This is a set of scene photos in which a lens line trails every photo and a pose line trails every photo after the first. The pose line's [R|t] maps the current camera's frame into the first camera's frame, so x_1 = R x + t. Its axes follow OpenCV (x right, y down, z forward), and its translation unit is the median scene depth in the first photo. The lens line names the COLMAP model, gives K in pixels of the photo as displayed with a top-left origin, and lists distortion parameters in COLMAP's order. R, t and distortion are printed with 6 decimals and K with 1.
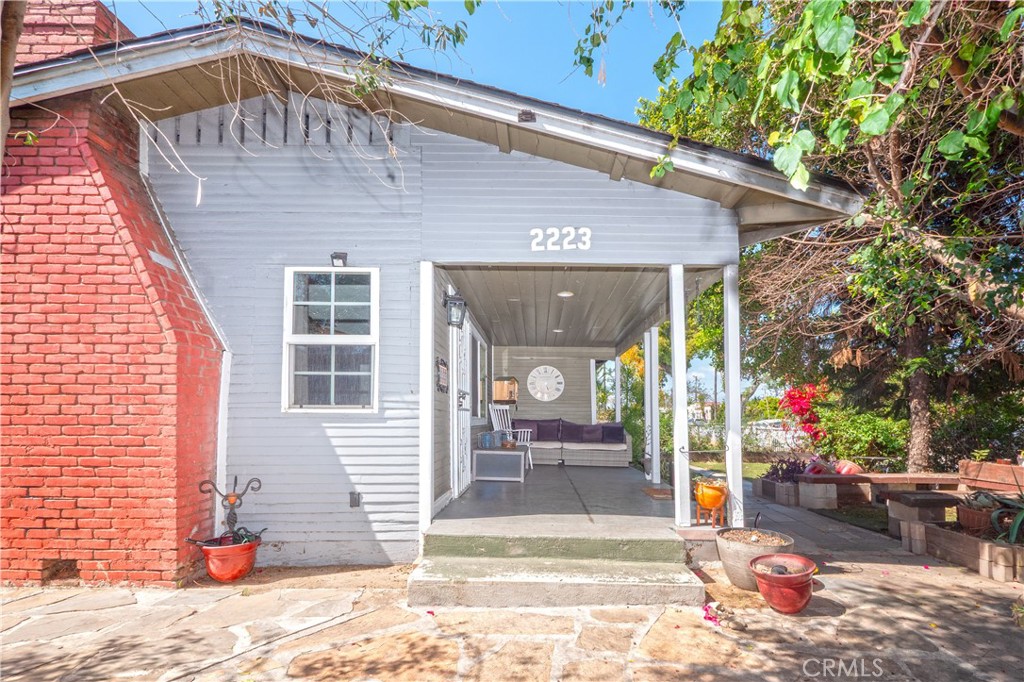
lens RADIAL K [[442.5, 0, 547.1], [0, 442.5, 387.8], [0, 0, 1]] dist [-0.002689, -0.000048]
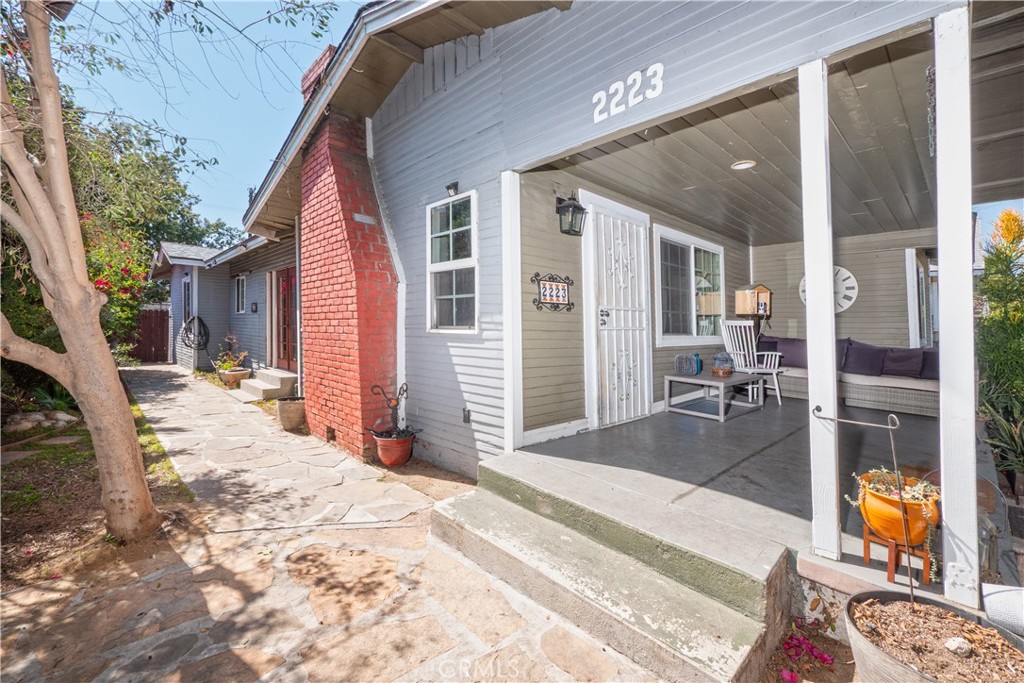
lens RADIAL K [[444.1, 0, 524.9], [0, 444.1, 318.4], [0, 0, 1]] dist [-0.008530, 0.000240]
pose [[0.707738, -0.010106, -0.706403, 0.411761], [0.038798, 0.998945, 0.024581, 0.000379], [0.705409, -0.044804, 0.707383, 0.361224]]
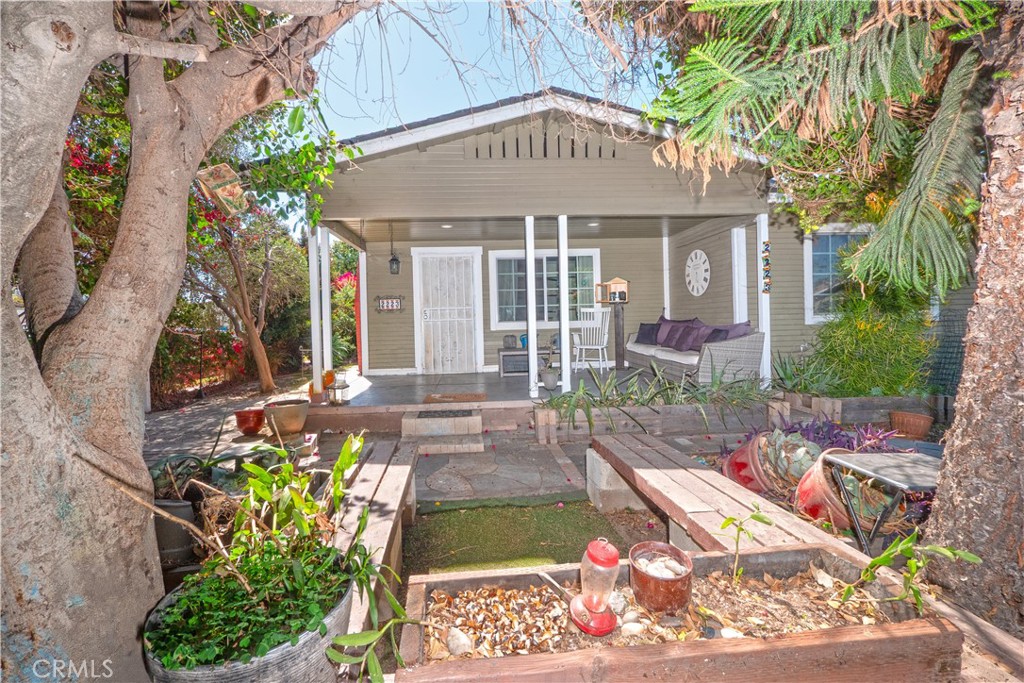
lens RADIAL K [[419.9, 0, 493.8], [0, 419.9, 326.0], [0, 0, 1]] dist [-0.000325, 0.000131]
pose [[0.107777, -0.005835, -0.994158, 1.770864], [0.098411, 0.995134, 0.004828, 0.110157], [0.989292, -0.098357, 0.107827, 1.414746]]
